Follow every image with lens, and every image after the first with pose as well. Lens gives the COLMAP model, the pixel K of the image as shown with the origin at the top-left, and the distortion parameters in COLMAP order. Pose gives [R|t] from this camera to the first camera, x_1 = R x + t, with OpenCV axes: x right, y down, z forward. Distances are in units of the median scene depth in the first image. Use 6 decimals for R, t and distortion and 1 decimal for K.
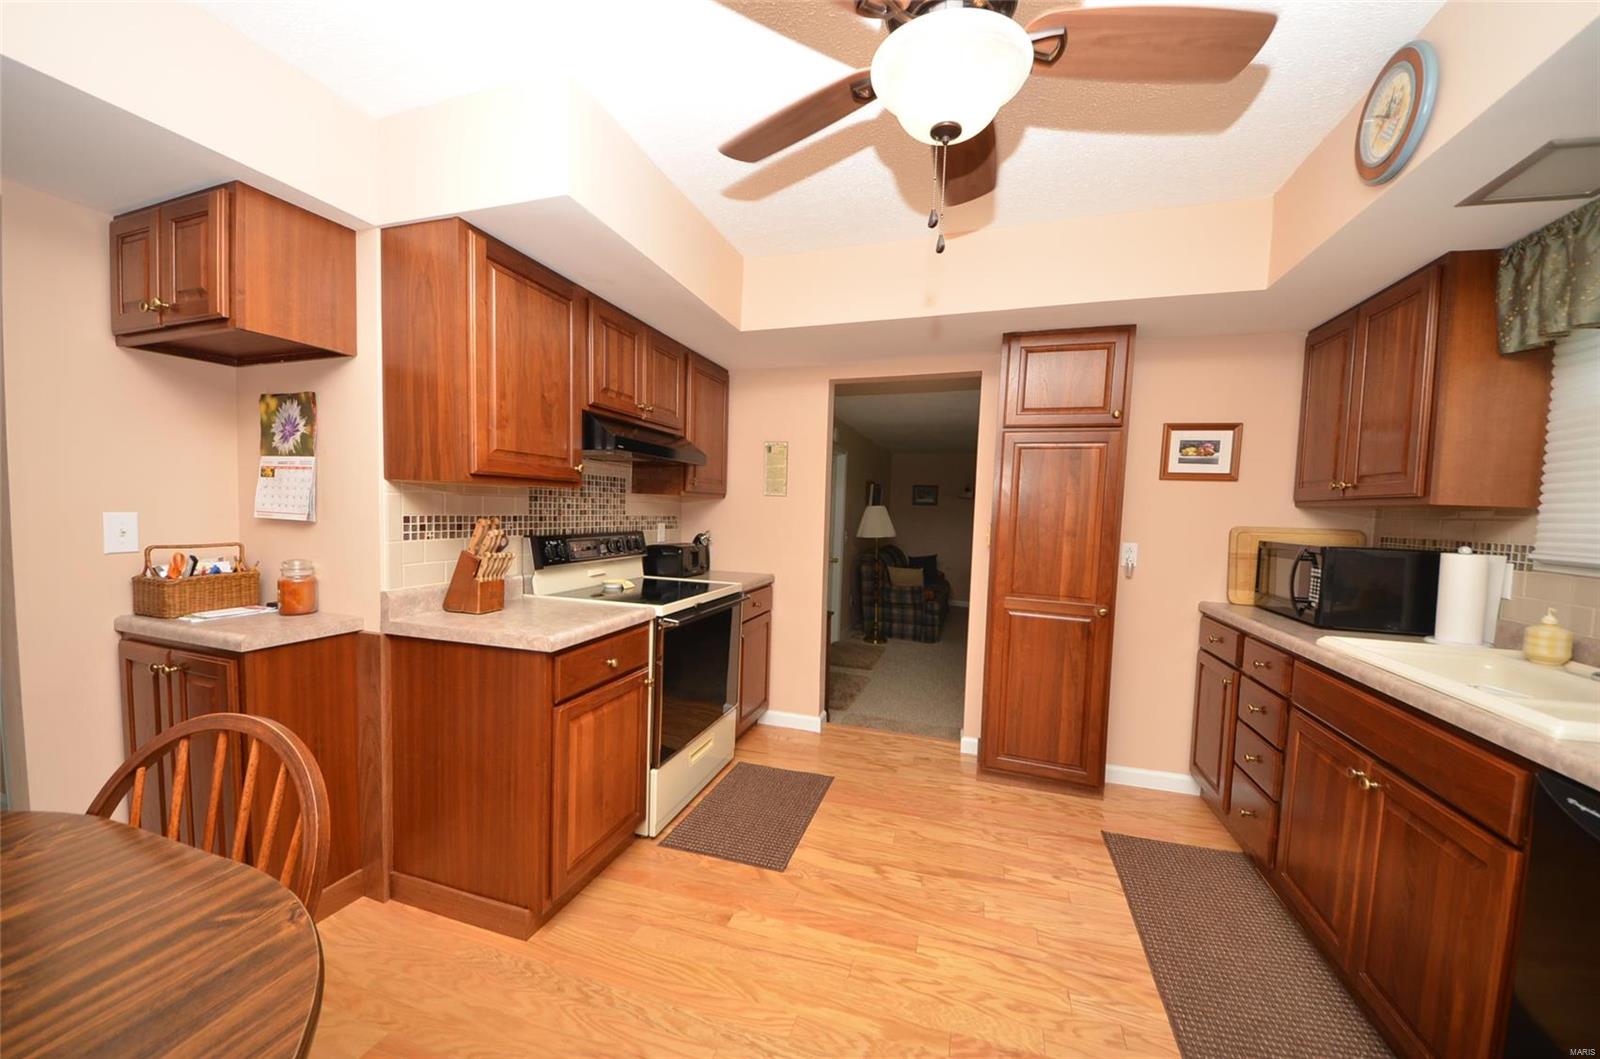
lens RADIAL K [[570.6, 0, 804.2], [0, 570.6, 539.8], [0, 0, 1]] dist [0.000830, -0.005204]
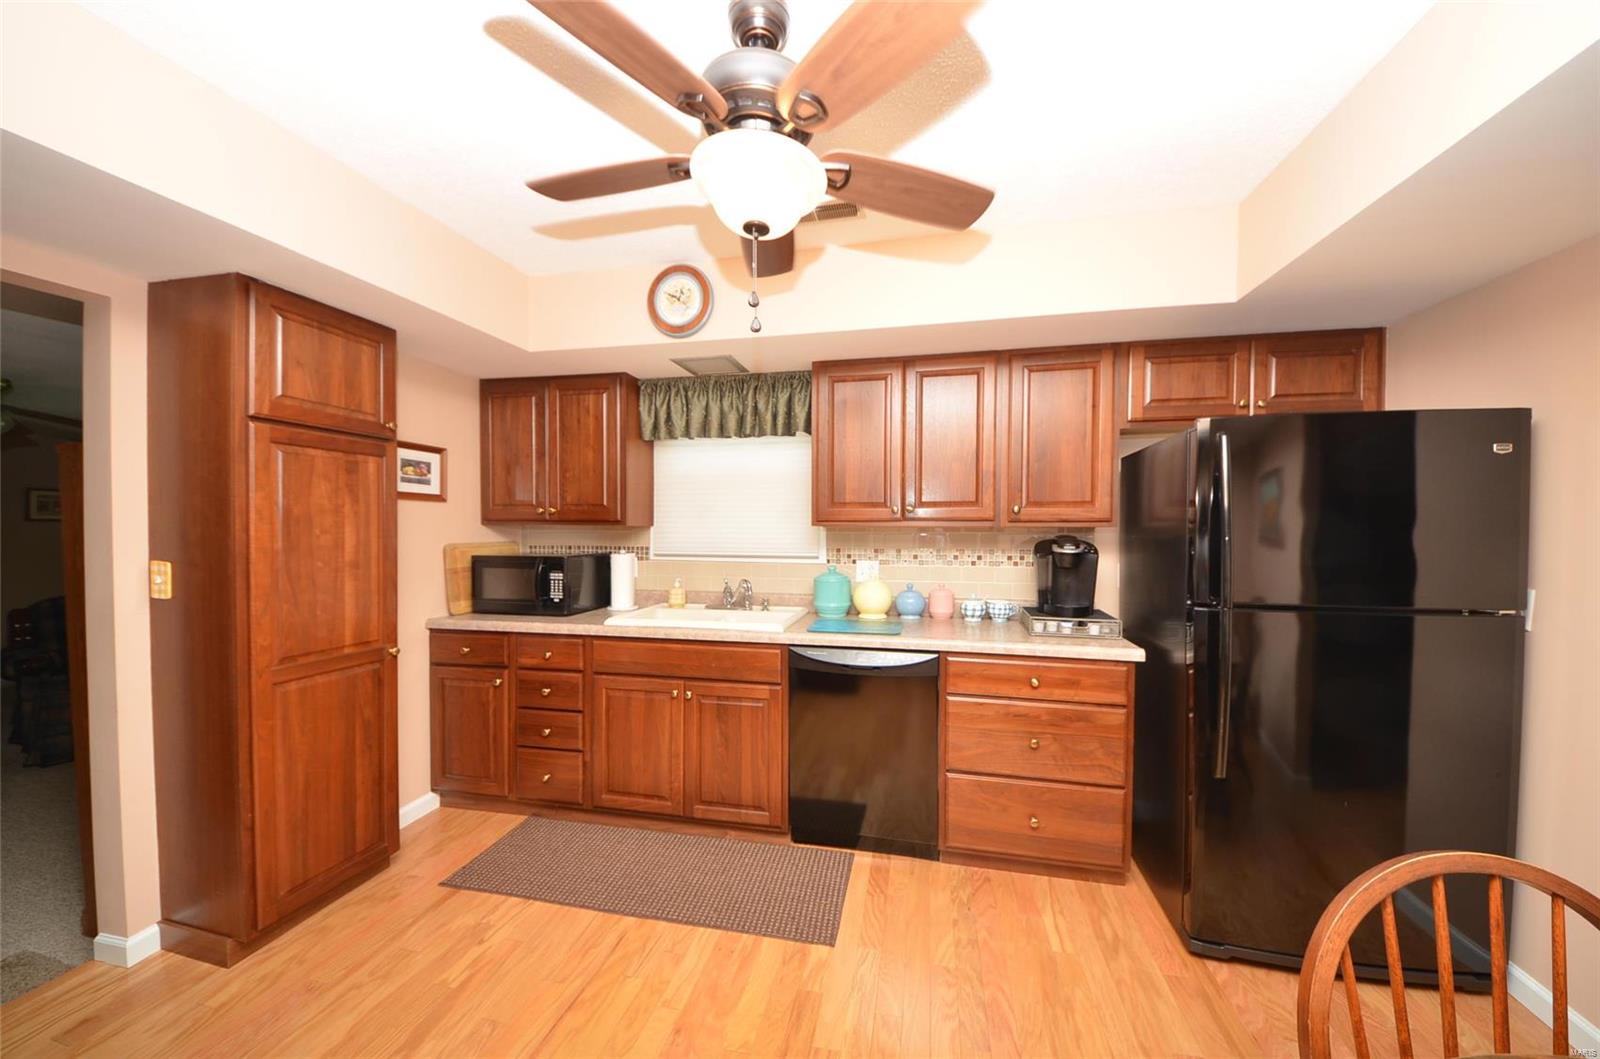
lens RADIAL K [[570.6, 0, 803.7], [0, 570.6, 531.8], [0, 0, 1]] dist [0.000830, -0.005204]
pose [[-0.089462, -0.039206, 0.995218, -0.404123], [0.050876, 0.997741, 0.043878, -0.062793], [-0.994690, 0.054558, -0.087265, 0.447316]]
